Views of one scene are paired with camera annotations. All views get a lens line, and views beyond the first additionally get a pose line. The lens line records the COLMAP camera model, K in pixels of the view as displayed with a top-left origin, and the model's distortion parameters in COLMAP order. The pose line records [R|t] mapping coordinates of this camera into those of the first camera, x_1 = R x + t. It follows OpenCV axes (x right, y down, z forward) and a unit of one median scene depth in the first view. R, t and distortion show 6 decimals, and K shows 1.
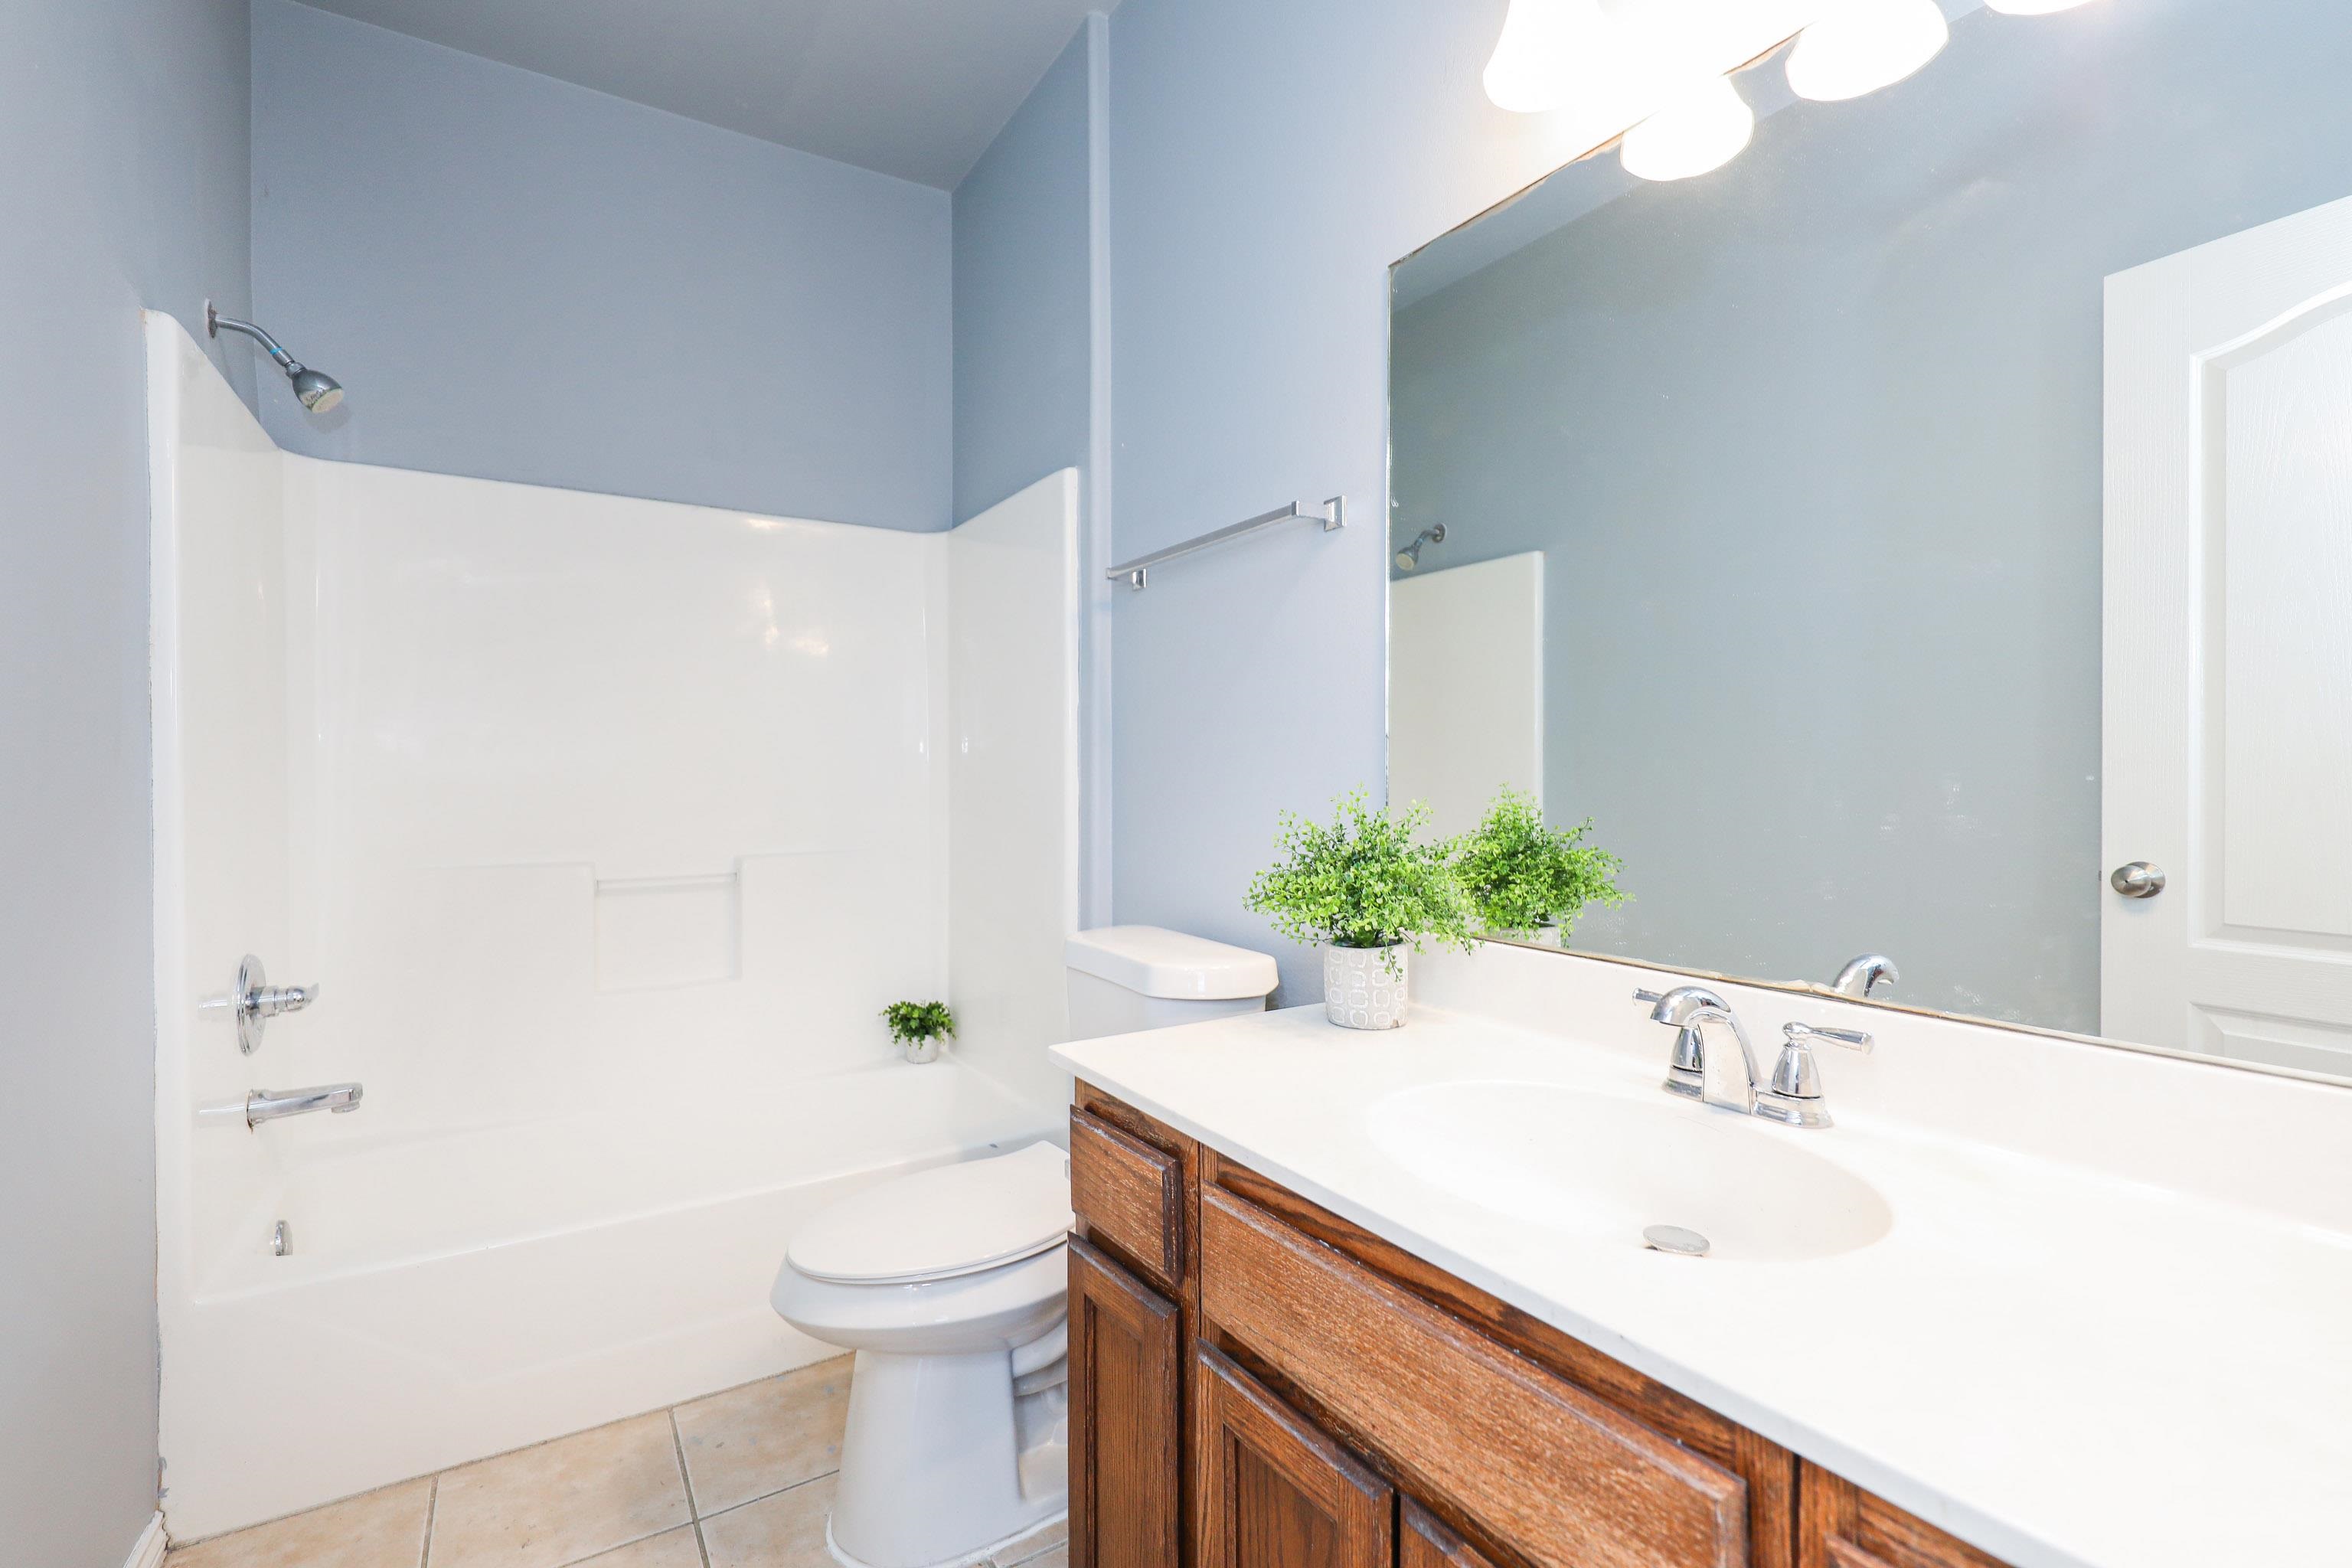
lens RADIAL K [[1063.3, 0, 1176.0], [0, 1063.3, 784.0], [0, 0, 1]] dist [0.022119, -0.016682]
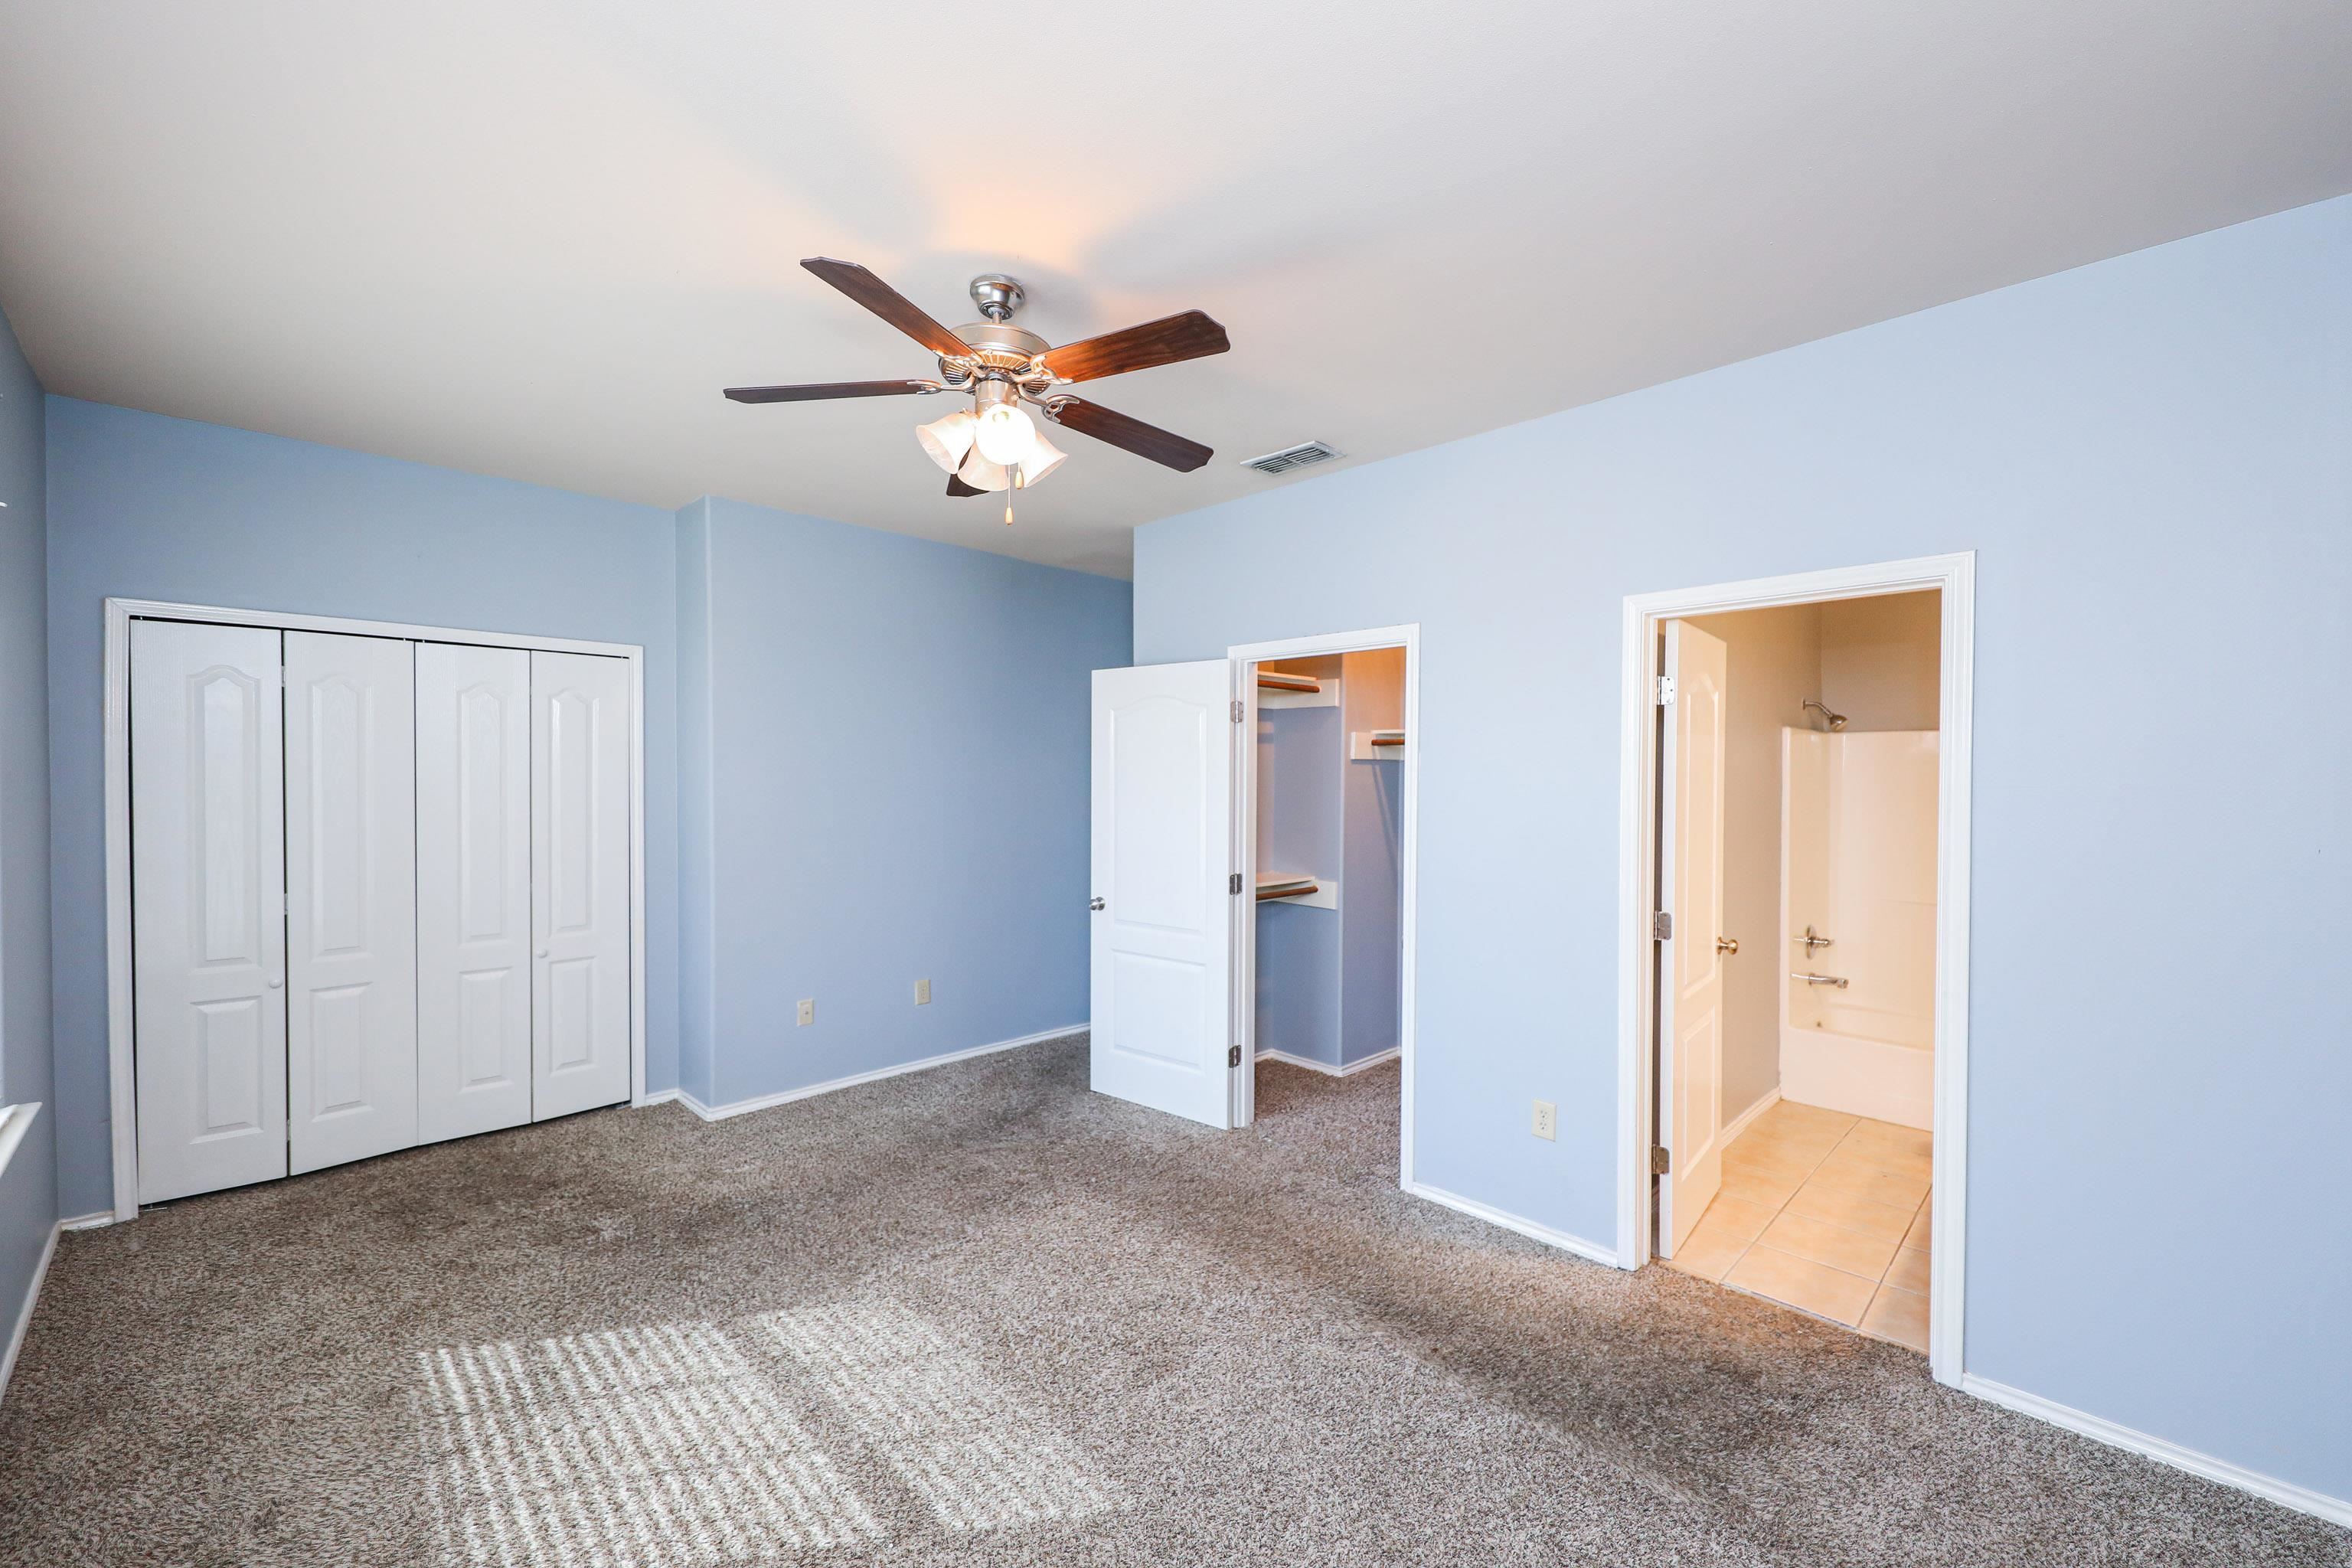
lens RADIAL K [[946.8, 0, 1176.0], [0, 946.8, 784.0], [0, 0, 1]] dist [0.000669, 0.000045]
pose [[0.224452, 0.013126, -0.974397, 1.034877], [-0.008323, 0.999899, 0.011552, -0.196893], [0.974450, 0.005517, 0.224539, -1.040473]]
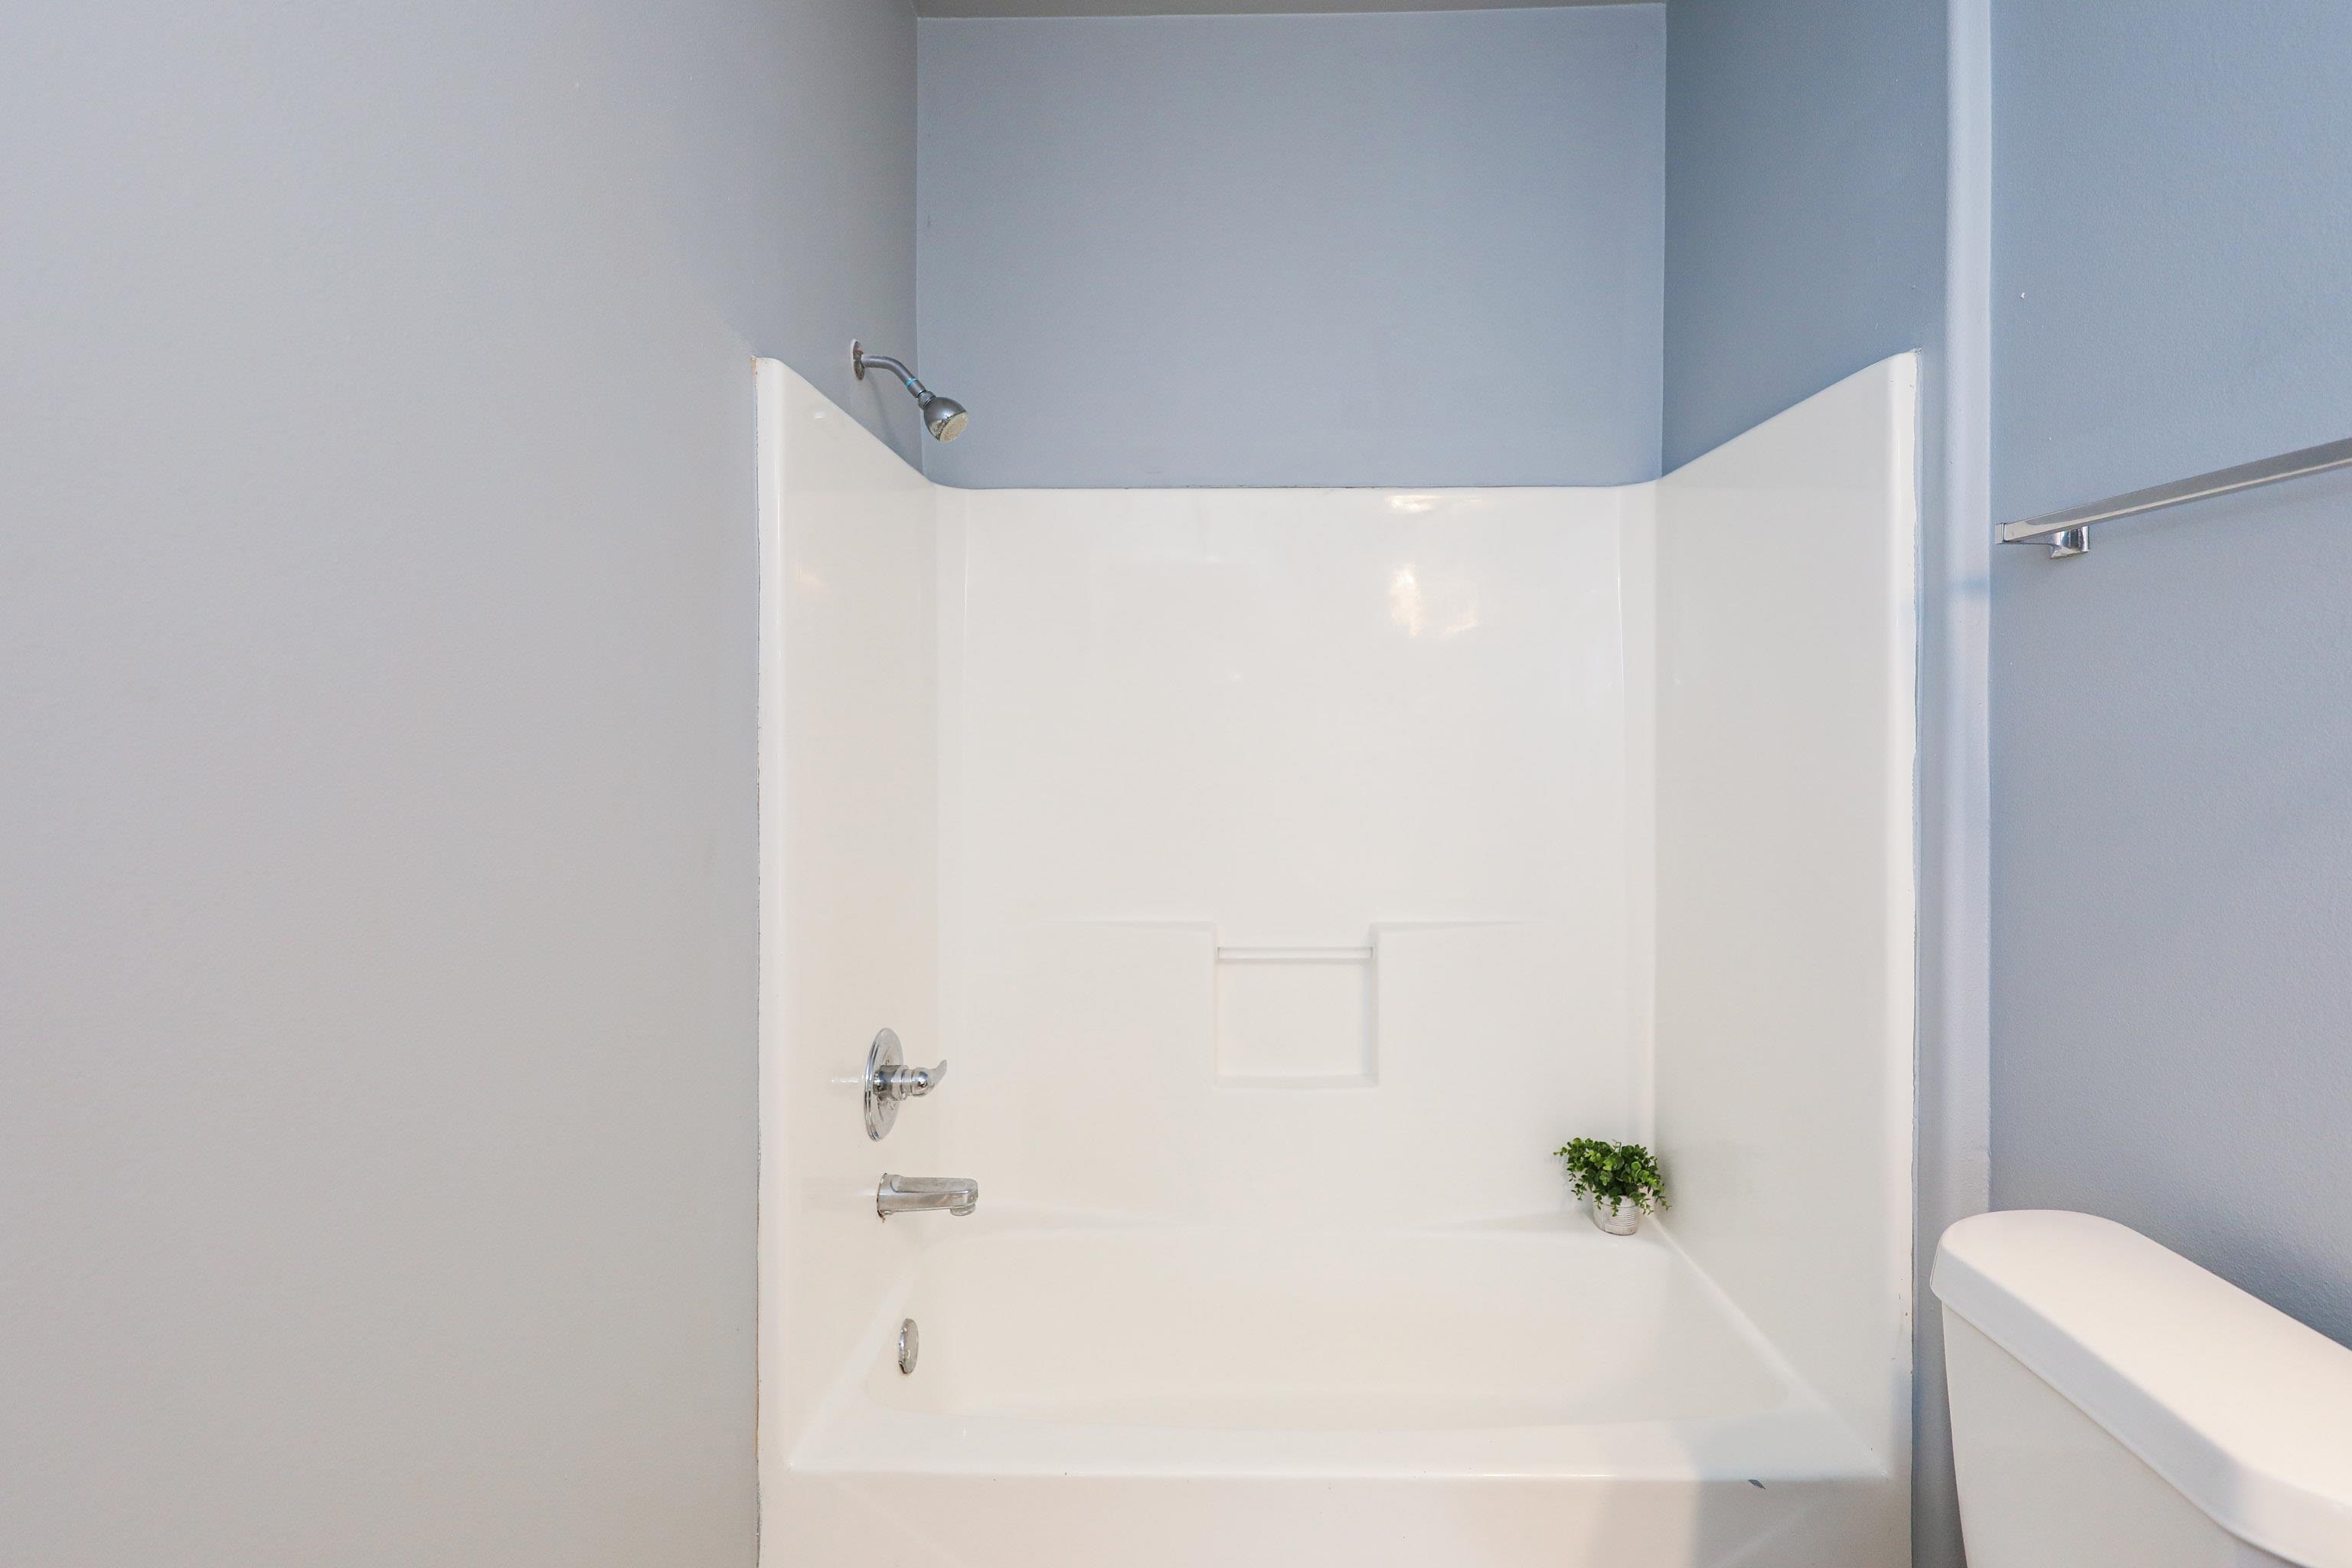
lens RADIAL K [[1109.9, 0, 1183.9], [0, 1109.9, 724.8], [0, 0, 1]] dist [-0.004098, -0.000622]
pose [[0.840565, 0.000260, -0.541711, -0.102934], [-0.003067, 0.999986, -0.004280, -0.091436], [0.541703, 0.005259, 0.840554, 0.284263]]
